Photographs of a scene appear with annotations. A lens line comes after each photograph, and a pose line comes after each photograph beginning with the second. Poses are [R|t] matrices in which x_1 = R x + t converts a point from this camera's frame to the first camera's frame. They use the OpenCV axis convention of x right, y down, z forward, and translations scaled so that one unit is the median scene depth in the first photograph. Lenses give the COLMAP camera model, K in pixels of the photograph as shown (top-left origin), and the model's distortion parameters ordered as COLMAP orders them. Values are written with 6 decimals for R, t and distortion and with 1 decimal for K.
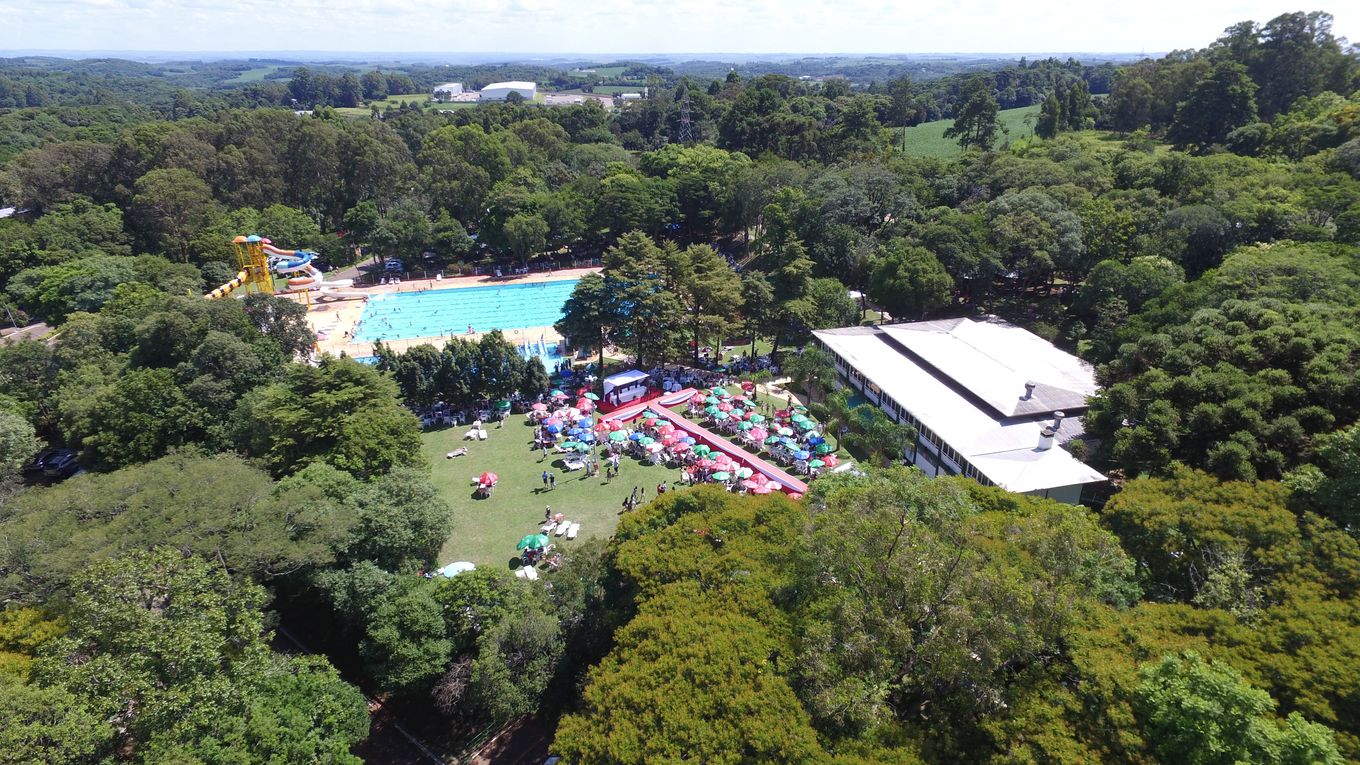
lens RADIAL K [[781.1, 0, 683.9], [0, 781.1, 382.1], [0, 0, 1]] dist [-0.015256, 0.015753]
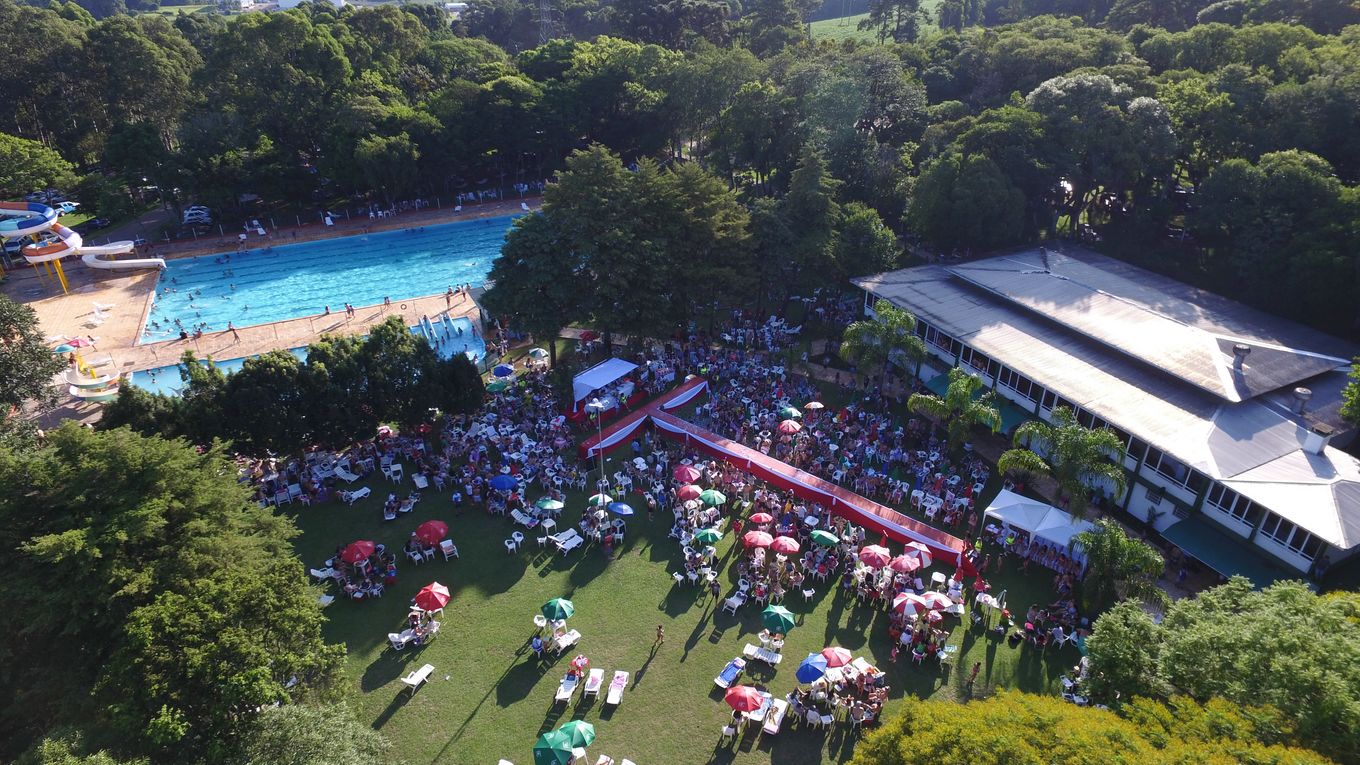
lens RADIAL K [[781.1, 0, 683.9], [0, 781.1, 382.1], [0, 0, 1]] dist [-0.015256, 0.015753]
pose [[0.979387, -0.093988, 0.178796, -0.114898], [0.076743, 0.991917, 0.101050, -0.053403], [-0.186848, -0.085245, 0.978683, 0.308817]]
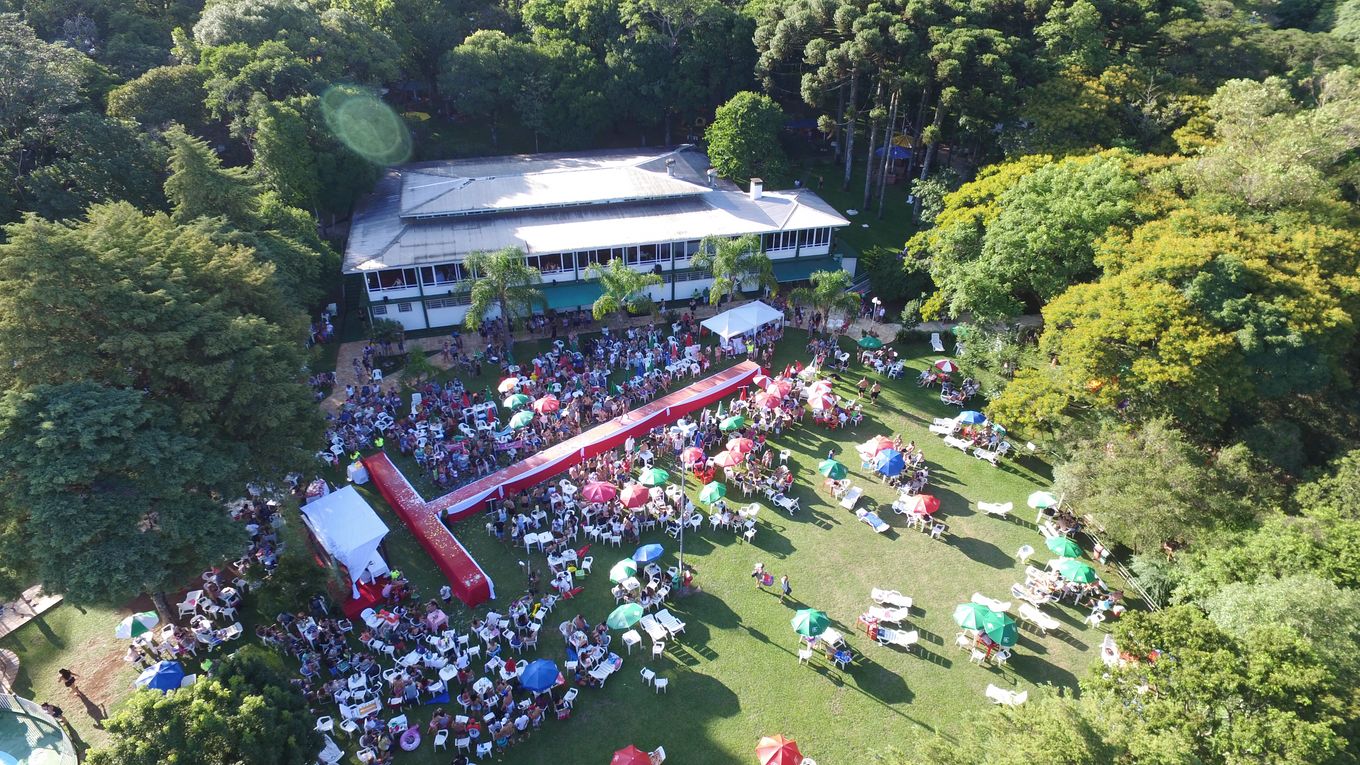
lens RADIAL K [[781.1, 0, 683.9], [0, 781.1, 382.1], [0, 0, 1]] dist [-0.015256, 0.015753]
pose [[-0.023318, -0.533539, 0.845454, -0.360586], [0.383561, 0.776191, 0.500408, -0.187091], [-0.923221, 0.335952, 0.186545, 0.657733]]
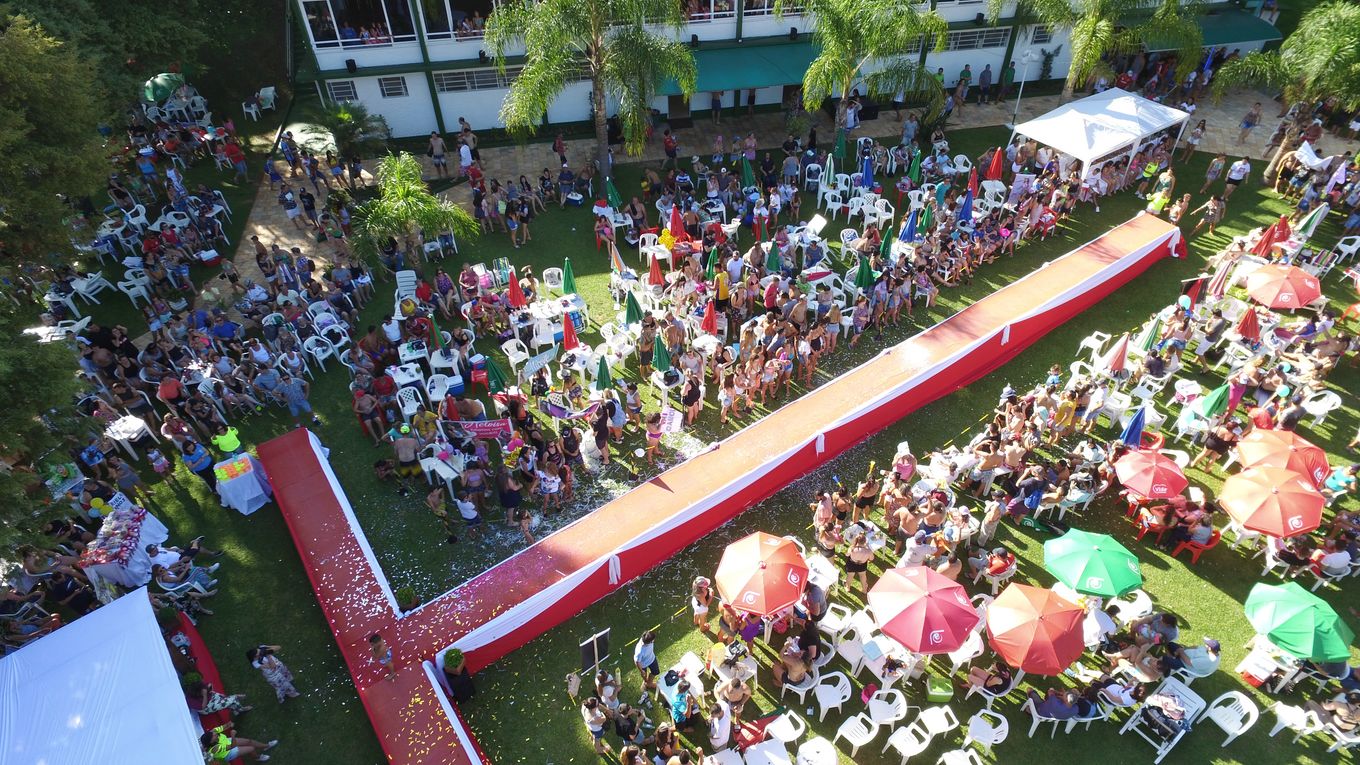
lens RADIAL K [[781.1, 0, 683.9], [0, 781.1, 382.1], [0, 0, 1]] dist [-0.015256, 0.015753]
pose [[0.050037, -0.673290, 0.737684, -0.109157], [0.399172, 0.690533, 0.603179, -0.072939], [-0.915510, 0.264281, 0.303311, 0.785831]]
